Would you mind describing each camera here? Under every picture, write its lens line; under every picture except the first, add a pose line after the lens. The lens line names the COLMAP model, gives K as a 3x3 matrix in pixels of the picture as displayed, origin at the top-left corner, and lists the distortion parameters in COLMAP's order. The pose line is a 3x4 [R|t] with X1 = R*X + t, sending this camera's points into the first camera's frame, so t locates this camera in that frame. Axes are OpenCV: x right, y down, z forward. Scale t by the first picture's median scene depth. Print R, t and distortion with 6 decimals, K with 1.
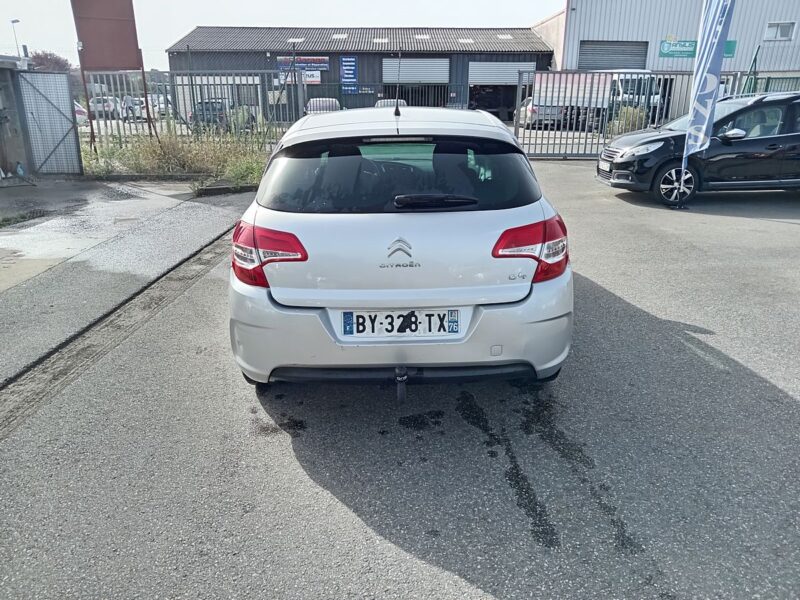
lens RADIAL K [[593.2, 0, 396.2], [0, 593.2, 299.9], [0, 0, 1]] dist [0.023593, -0.059479]
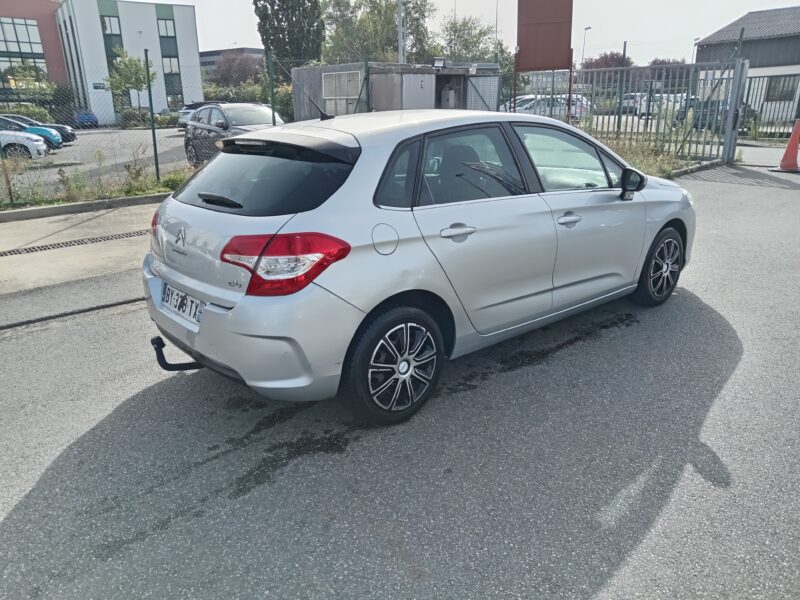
lens RADIAL K [[598.6, 0, 388.9], [0, 598.6, 292.7], [0, 0, 1]] dist [0.030818, -0.060104]
pose [[0.642226, 0.216494, -0.735307, 0.608397], [-0.221233, 0.970814, 0.092605, -0.095887], [0.733895, 0.103201, 0.671377, 0.277964]]
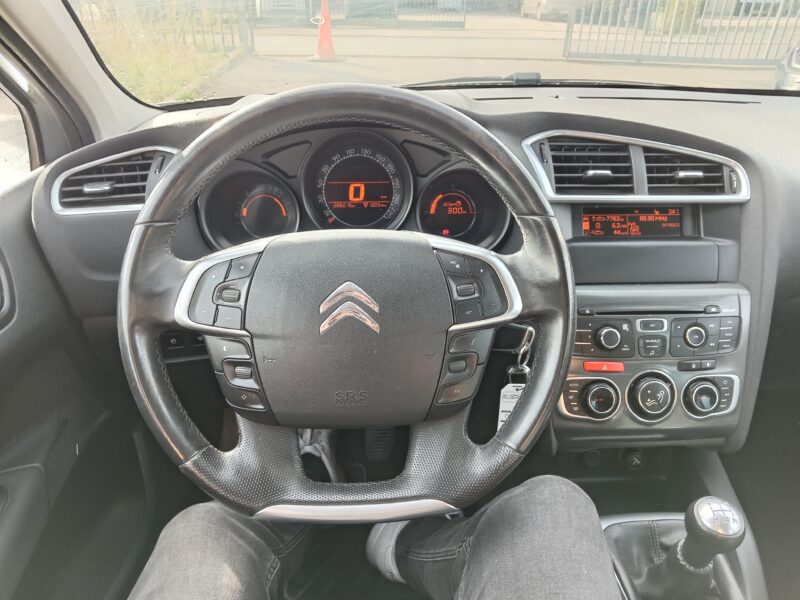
lens RADIAL K [[593.2, 0, 396.2], [0, 593.2, 299.9], [0, 0, 1]] dist [0.023593, -0.059479]
pose [[0.999190, -0.002480, 0.040165, -0.052925], [-0.003908, 0.987402, 0.158184, -0.241677], [-0.040051, -0.158212, 0.986592, 0.925002]]
